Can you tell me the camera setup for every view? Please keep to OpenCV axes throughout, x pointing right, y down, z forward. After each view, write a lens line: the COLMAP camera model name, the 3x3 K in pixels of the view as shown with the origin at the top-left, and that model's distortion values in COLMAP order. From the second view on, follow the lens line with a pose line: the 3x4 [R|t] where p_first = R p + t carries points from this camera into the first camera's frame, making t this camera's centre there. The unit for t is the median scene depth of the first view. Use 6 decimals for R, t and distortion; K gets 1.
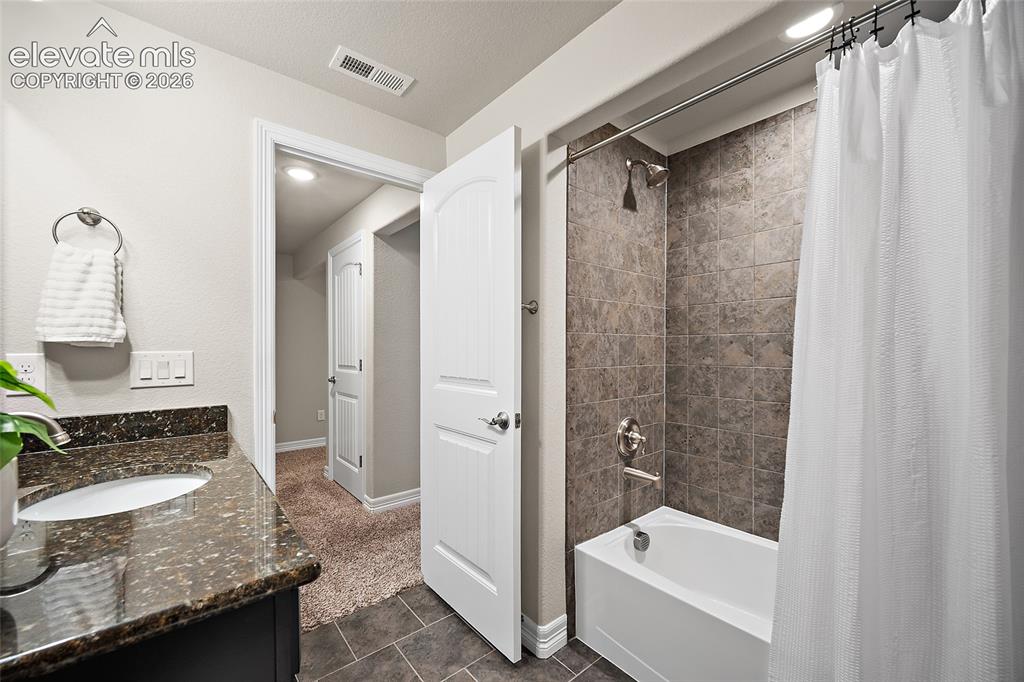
lens RADIAL K [[405.8, 0, 512.0], [0, 405.8, 341.0], [0, 0, 1]] dist [-0.000680, -0.000181]
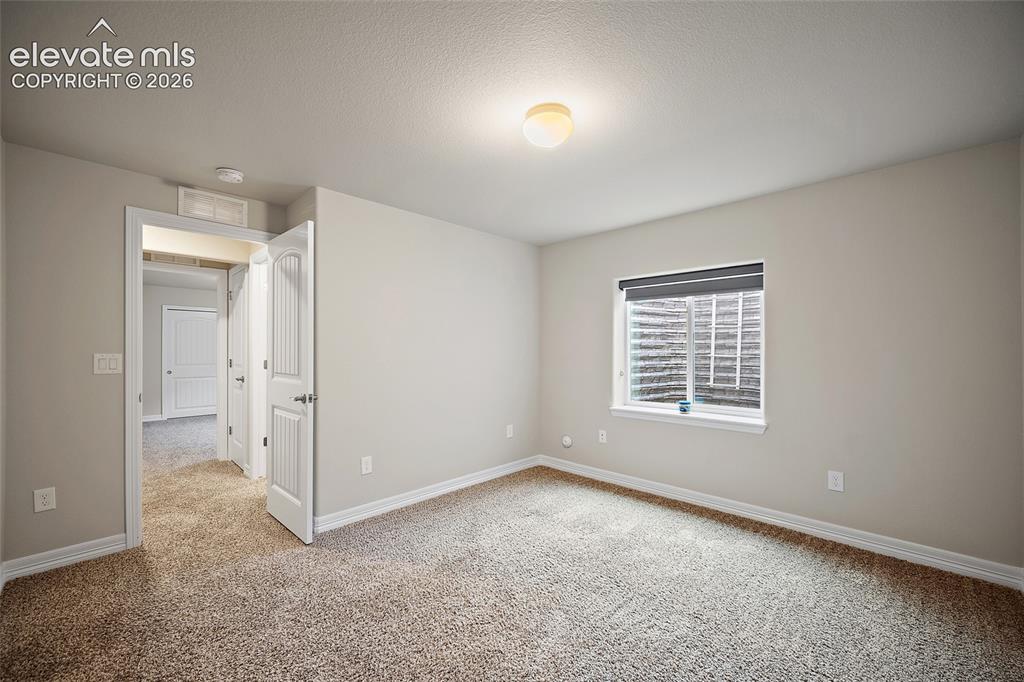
lens RADIAL K [[405.8, 0, 512.0], [0, 405.8, 341.0], [0, 0, 1]] dist [-0.000680, -0.000181]
pose [[0.992696, 0.001130, 0.120635, 0.617320], [-0.000305, 0.999976, -0.006856, -0.022899], [-0.120640, 0.006769, 0.992673, -0.733181]]
